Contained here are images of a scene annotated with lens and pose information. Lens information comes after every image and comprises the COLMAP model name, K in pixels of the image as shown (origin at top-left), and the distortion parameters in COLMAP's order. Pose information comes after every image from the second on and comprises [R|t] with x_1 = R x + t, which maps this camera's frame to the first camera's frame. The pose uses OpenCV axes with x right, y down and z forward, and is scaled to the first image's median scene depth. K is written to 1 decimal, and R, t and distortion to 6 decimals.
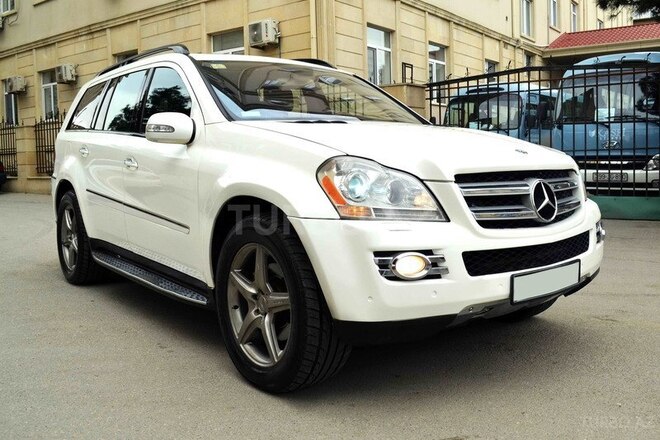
lens RADIAL K [[648.3, 0, 387.9], [0, 648.3, 217.9], [0, 0, 1]] dist [-0.060234, 0.020502]
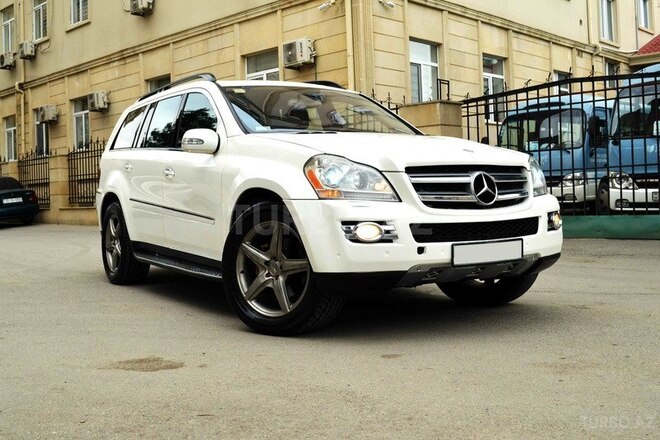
lens RADIAL K [[807.1, 0, 330.0], [0, 807.1, 220.0], [0, 0, 1]] dist [-0.023075, -0.048593]
pose [[0.985574, -0.008364, -0.169038, 0.061662], [-0.002237, 0.998047, -0.062427, 0.039210], [0.169230, 0.061904, 0.983630, -0.173567]]
